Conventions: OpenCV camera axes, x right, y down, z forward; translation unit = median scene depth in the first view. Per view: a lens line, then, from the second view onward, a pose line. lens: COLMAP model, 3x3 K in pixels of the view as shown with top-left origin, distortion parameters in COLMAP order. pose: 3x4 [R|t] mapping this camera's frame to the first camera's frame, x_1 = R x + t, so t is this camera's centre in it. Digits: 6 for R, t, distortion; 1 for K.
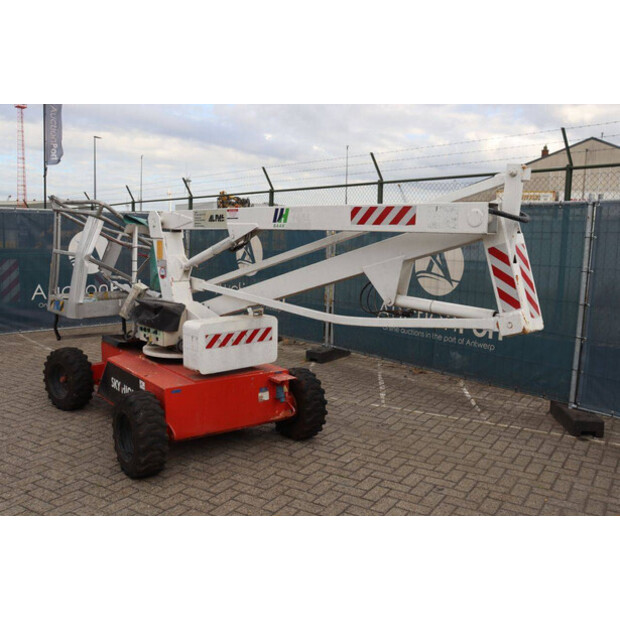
lens RADIAL K [[588.3, 0, 323.0], [0, 588.3, 307.6], [0, 0, 1]] dist [-0.061950, 0.000000]
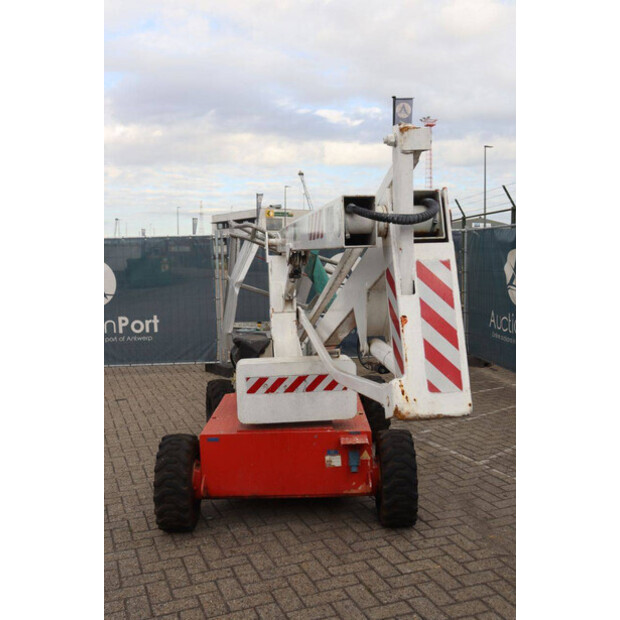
lens RADIAL K [[668.9, 0, 308.8], [0, 668.9, 309.2], [0, 0, 1]] dist [-0.024474, 0.000000]
pose [[0.783169, 0.012826, -0.621676, 0.448121], [-0.038166, 0.998894, -0.027472, -0.027061], [0.620636, 0.045242, 0.782792, 0.286108]]
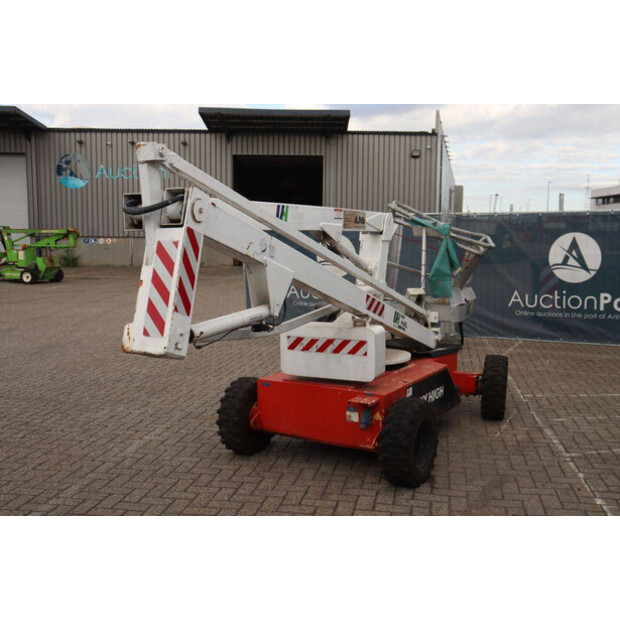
lens RADIAL K [[668.9, 0, 314.0], [0, 668.9, 308.4], [0, 0, 1]] dist [-0.024474, 0.000000]
pose [[0.347378, 0.078492, -0.934434, 0.857745], [-0.101011, 0.993825, 0.045930, -0.055886], [0.932269, 0.078433, 0.353161, 0.604079]]
